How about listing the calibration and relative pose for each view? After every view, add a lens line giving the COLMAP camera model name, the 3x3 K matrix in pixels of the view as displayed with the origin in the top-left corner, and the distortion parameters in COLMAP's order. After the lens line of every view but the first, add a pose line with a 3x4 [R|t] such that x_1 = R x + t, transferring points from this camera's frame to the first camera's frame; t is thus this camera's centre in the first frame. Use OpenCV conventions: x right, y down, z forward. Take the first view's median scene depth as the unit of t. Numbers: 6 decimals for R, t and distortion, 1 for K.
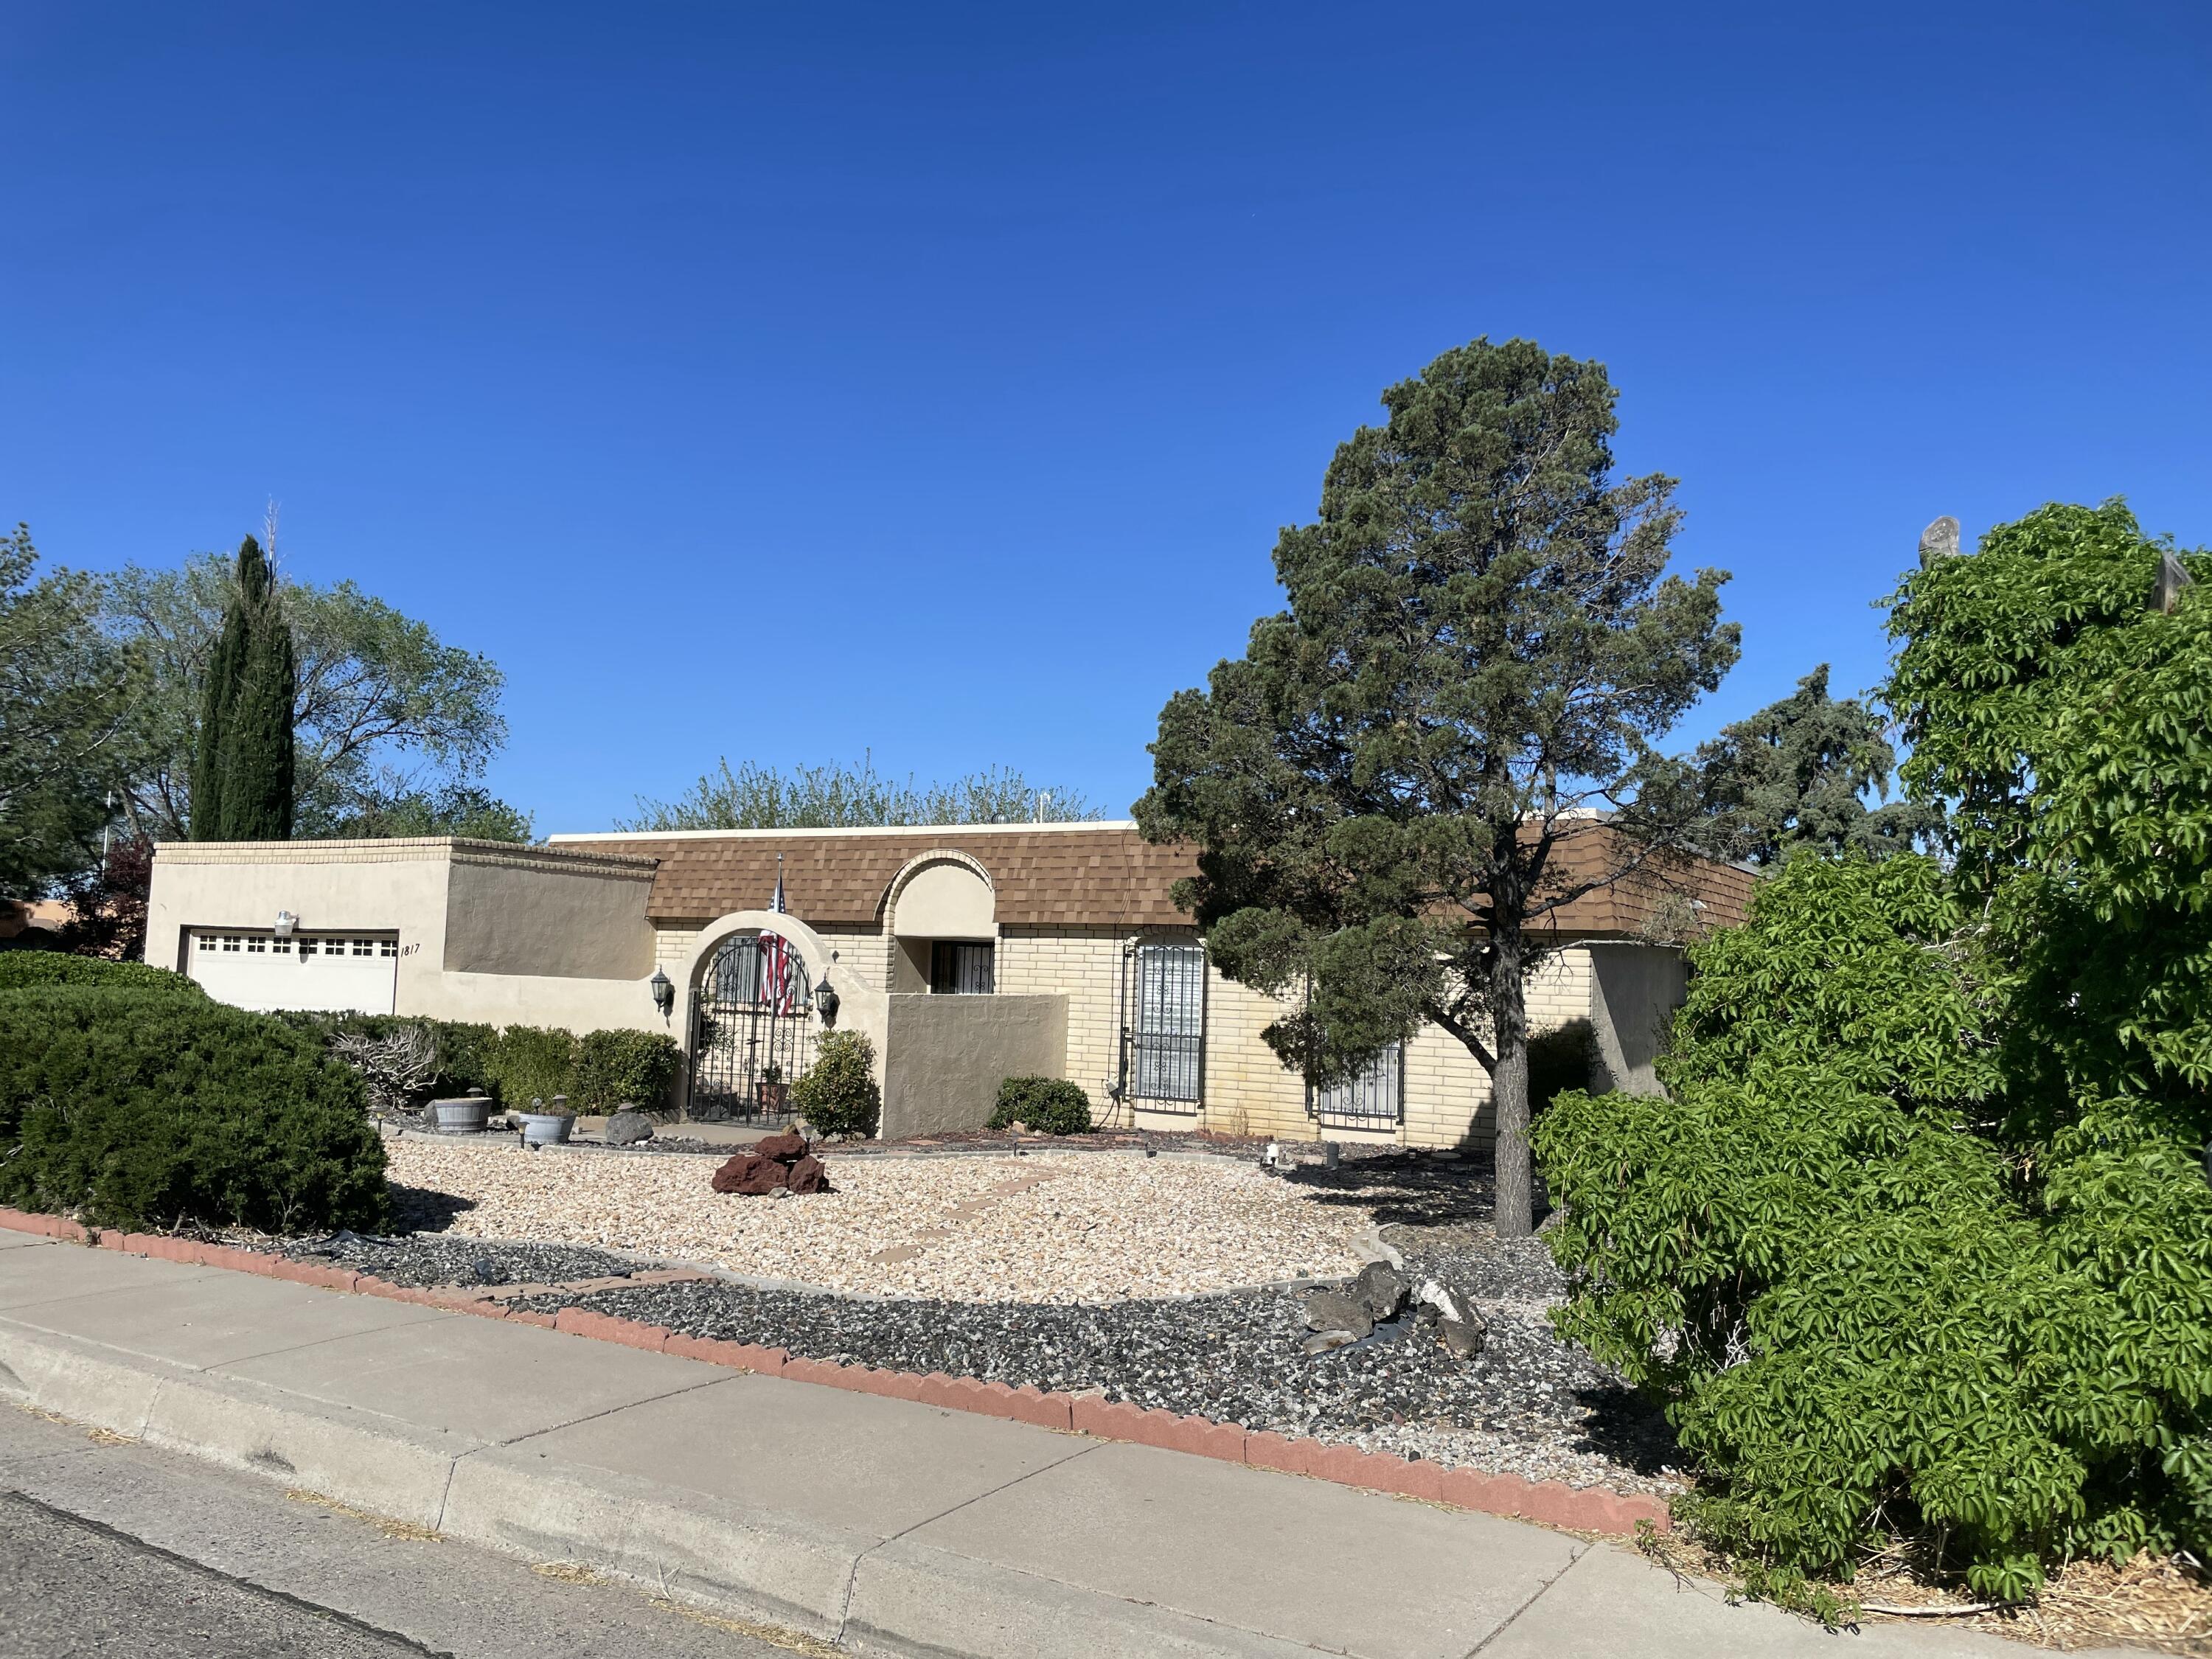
lens RADIAL K [[1726.9, 0, 1112.9], [0, 1726.9, 825.7], [0, 0, 1]] dist [0.072746, -0.109048]
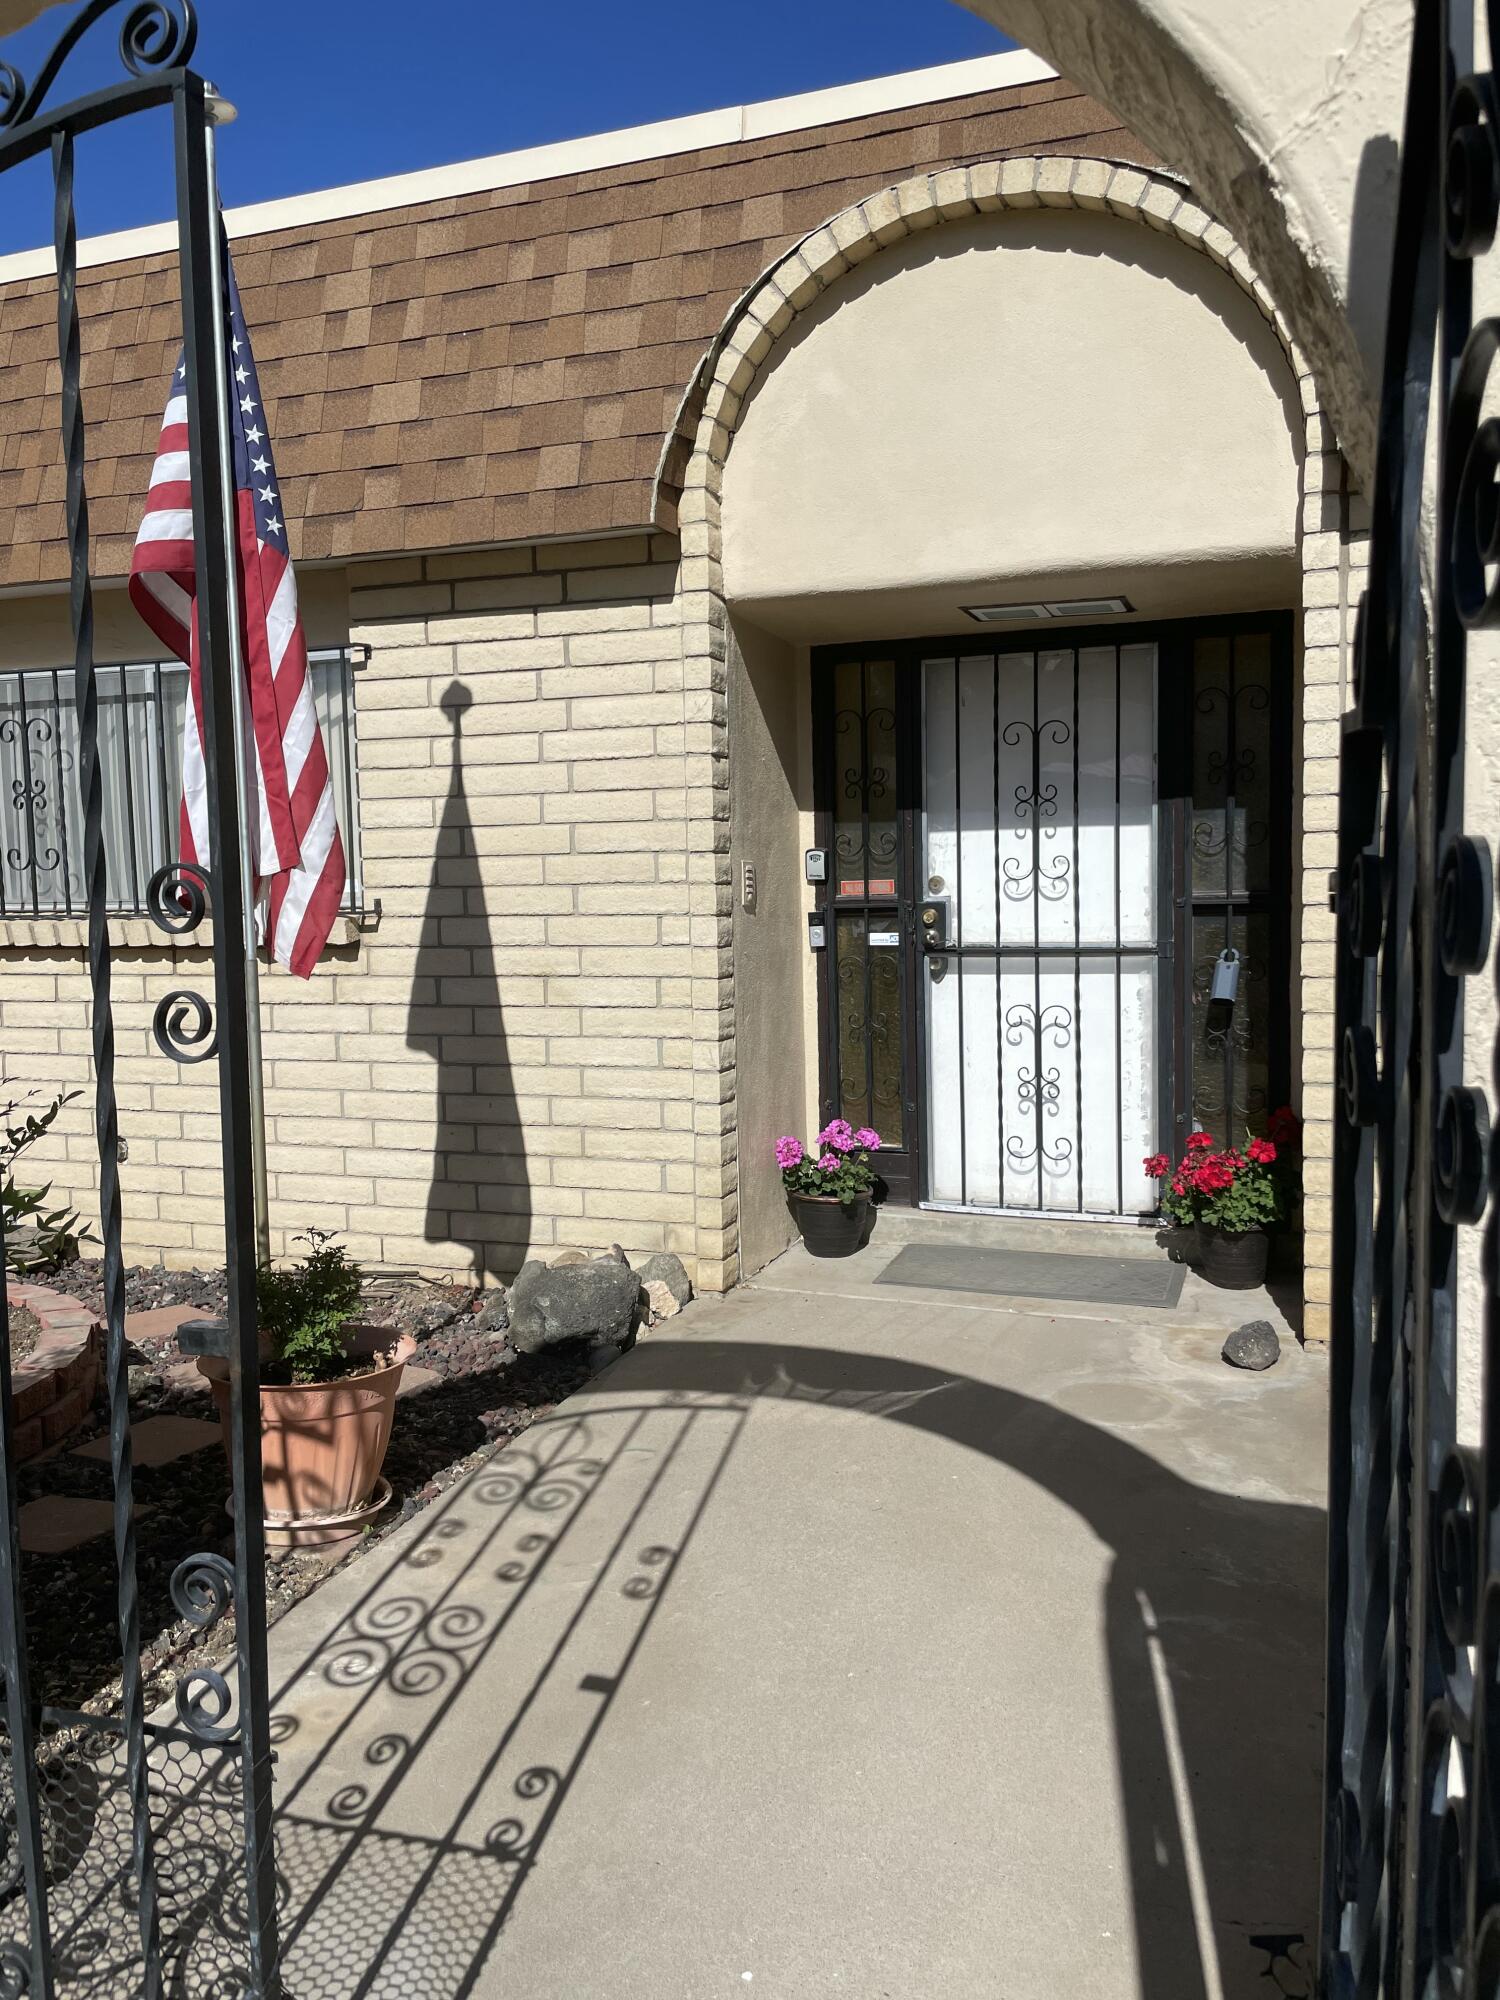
lens RADIAL K [[1561.4, 0, 745.3], [0, 1561.4, 1008.7], [0, 0, 1]] dist [0.072746, -0.109048]
pose [[0.977676, -0.068147, 0.198762, -0.170640], [0.034989, 0.985539, 0.165797, 0.083489], [-0.207186, -0.155141, 0.965922, 0.782934]]
